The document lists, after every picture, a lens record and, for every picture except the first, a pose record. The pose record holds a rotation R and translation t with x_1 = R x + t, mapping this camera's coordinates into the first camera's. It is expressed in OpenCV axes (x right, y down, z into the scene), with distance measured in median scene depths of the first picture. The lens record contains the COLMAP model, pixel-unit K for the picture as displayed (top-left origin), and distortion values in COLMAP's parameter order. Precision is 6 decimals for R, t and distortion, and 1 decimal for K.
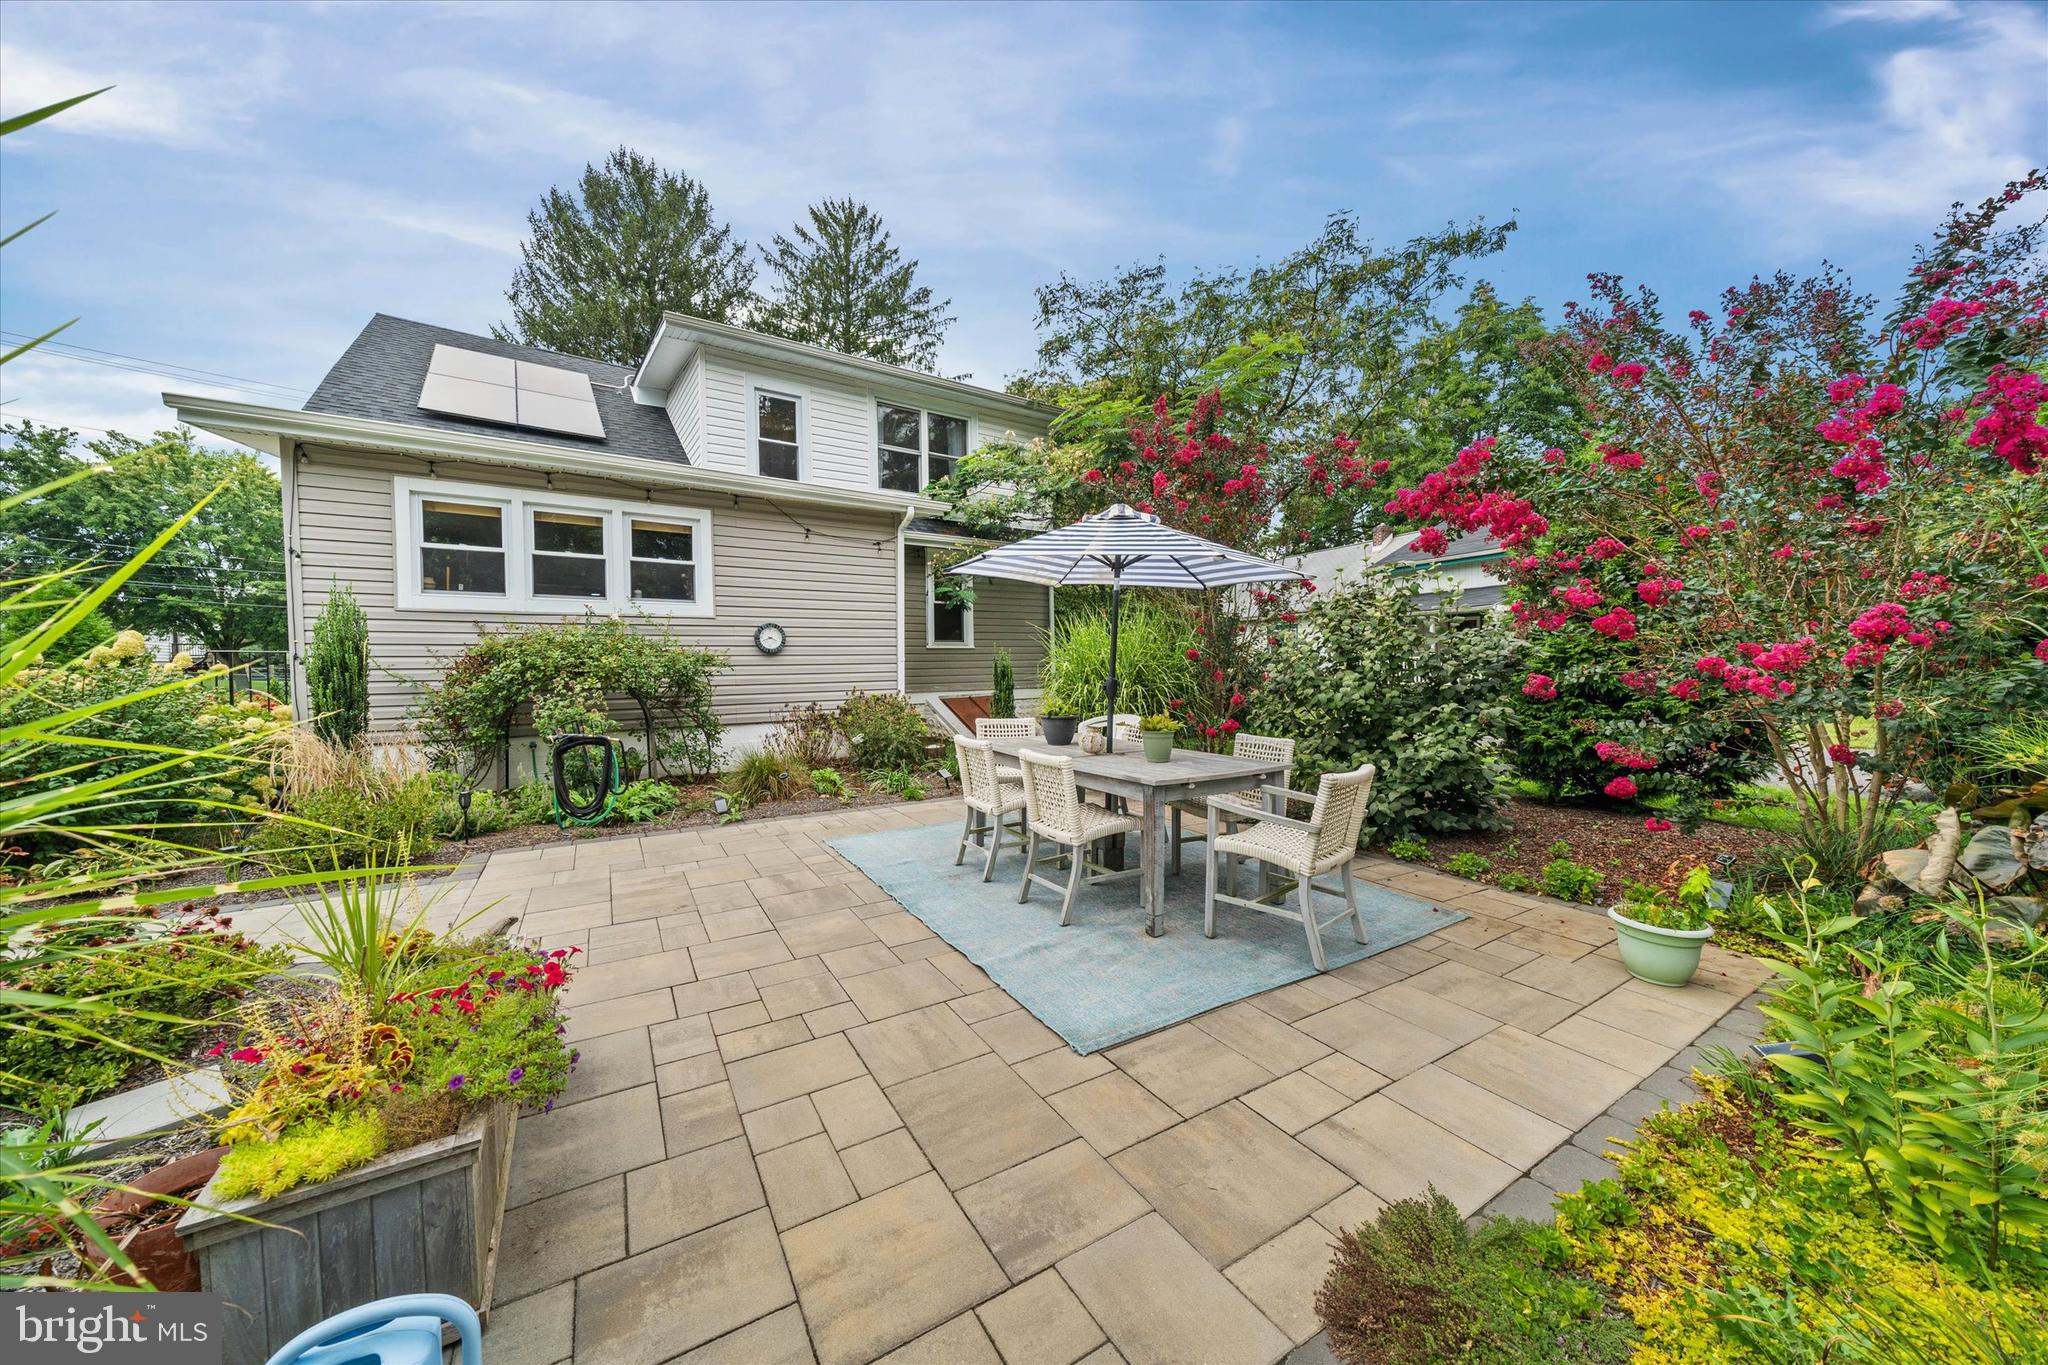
lens RADIAL K [[695.7, 0, 1022.7], [0, 695.7, 689.0], [0, 0, 1]] dist [-0.001053, -0.000054]
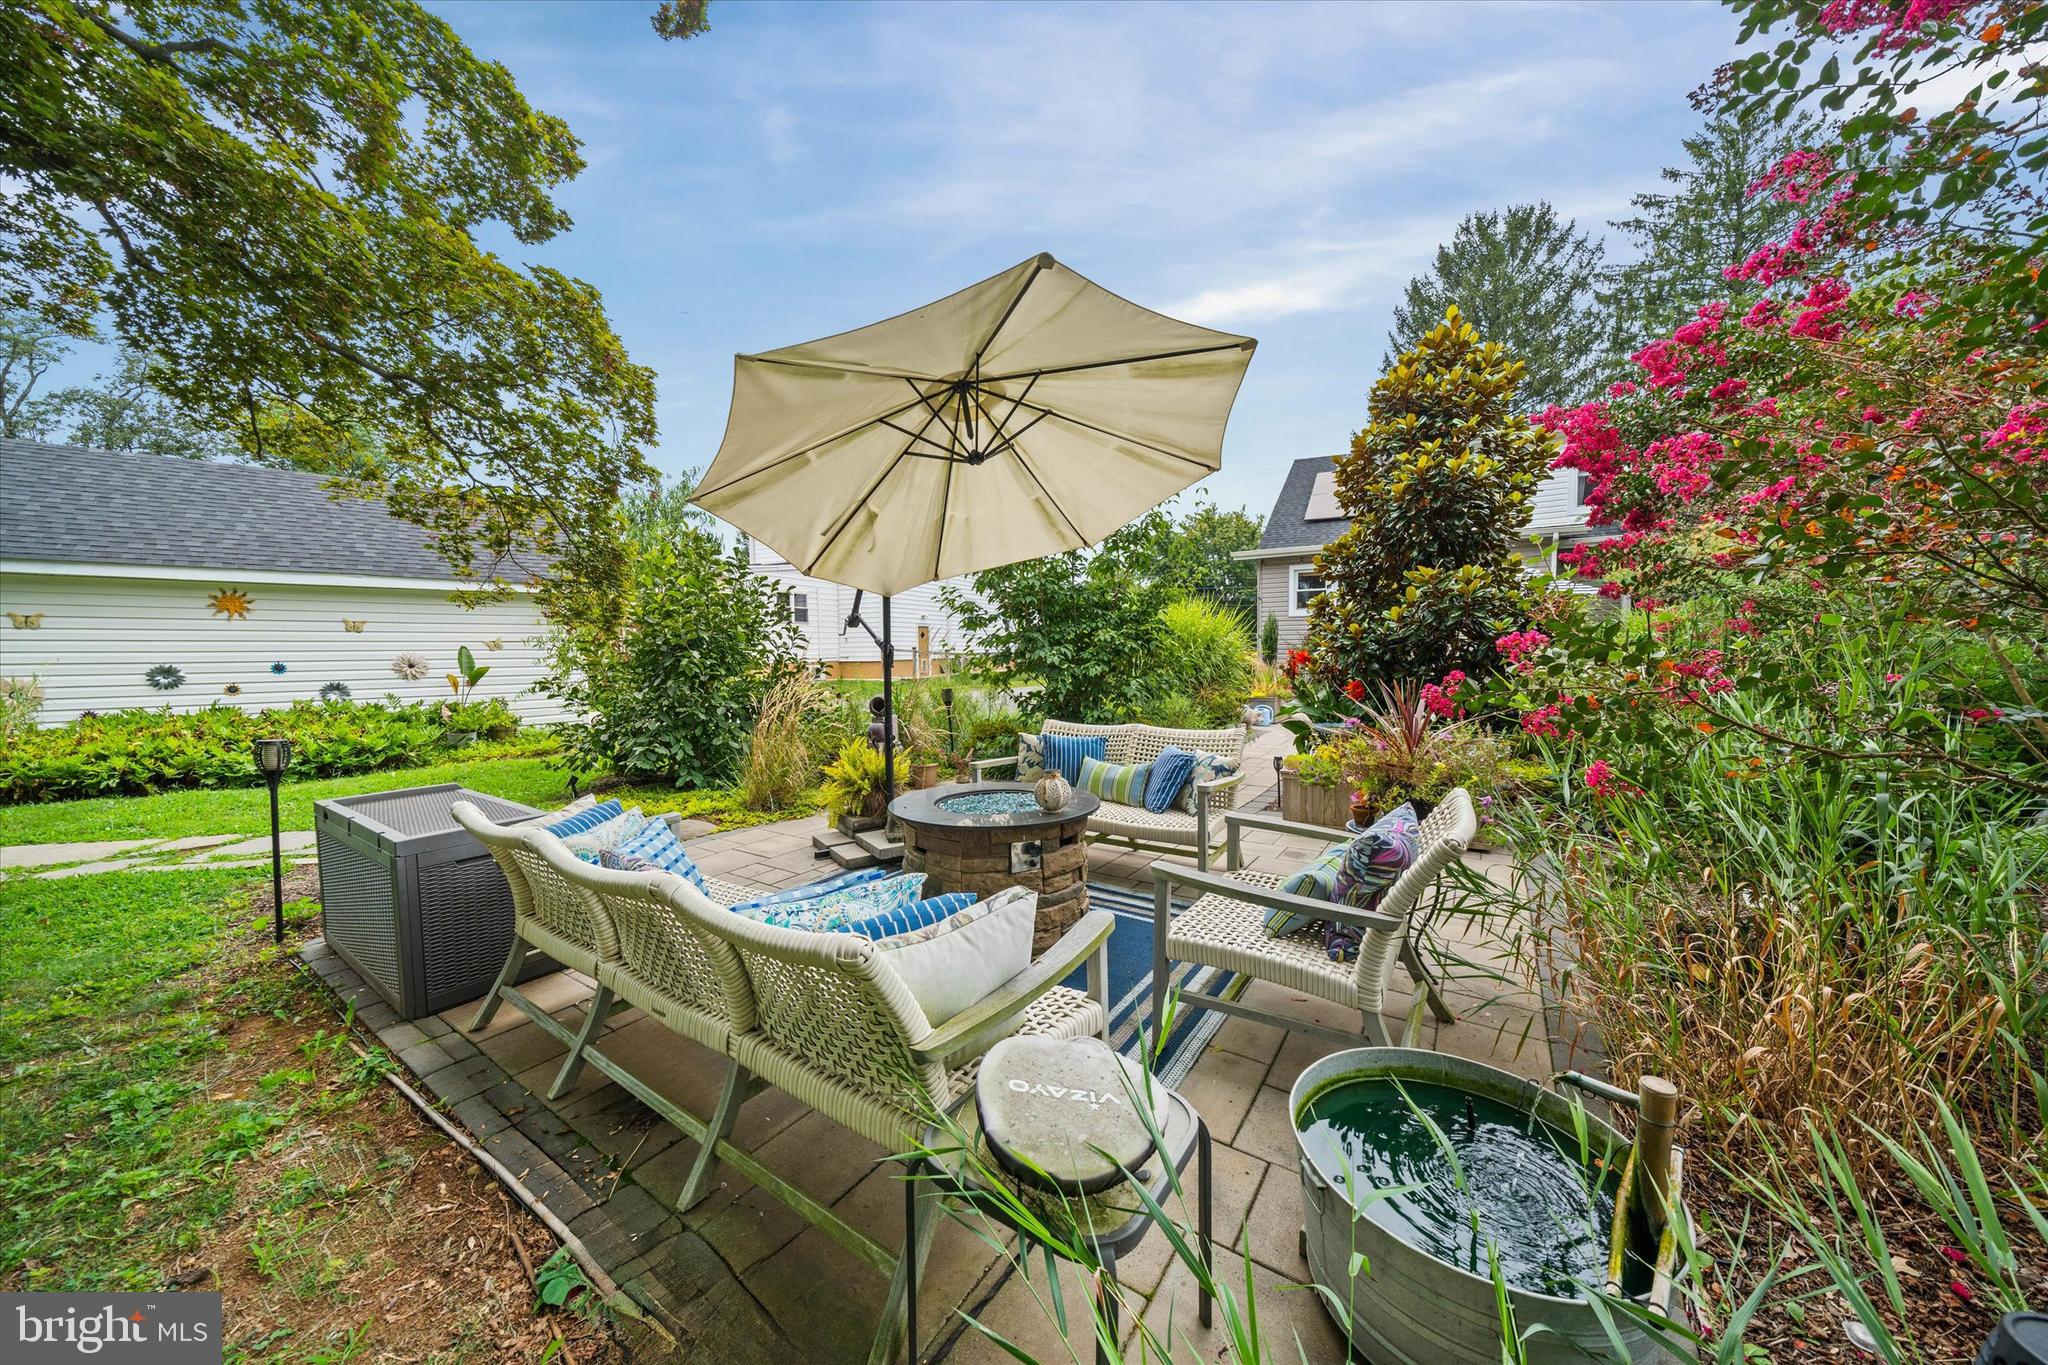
lens RADIAL K [[684.7, 0, 1022.1], [0, 684.7, 681.0], [0, 0, 1]] dist [-0.000400, -0.000037]
pose [[0.423417, 0.048623, -0.904629, 0.205735], [-0.026834, 0.998794, 0.041125, 0.009641], [0.905538, 0.006862, 0.424211, -0.201642]]
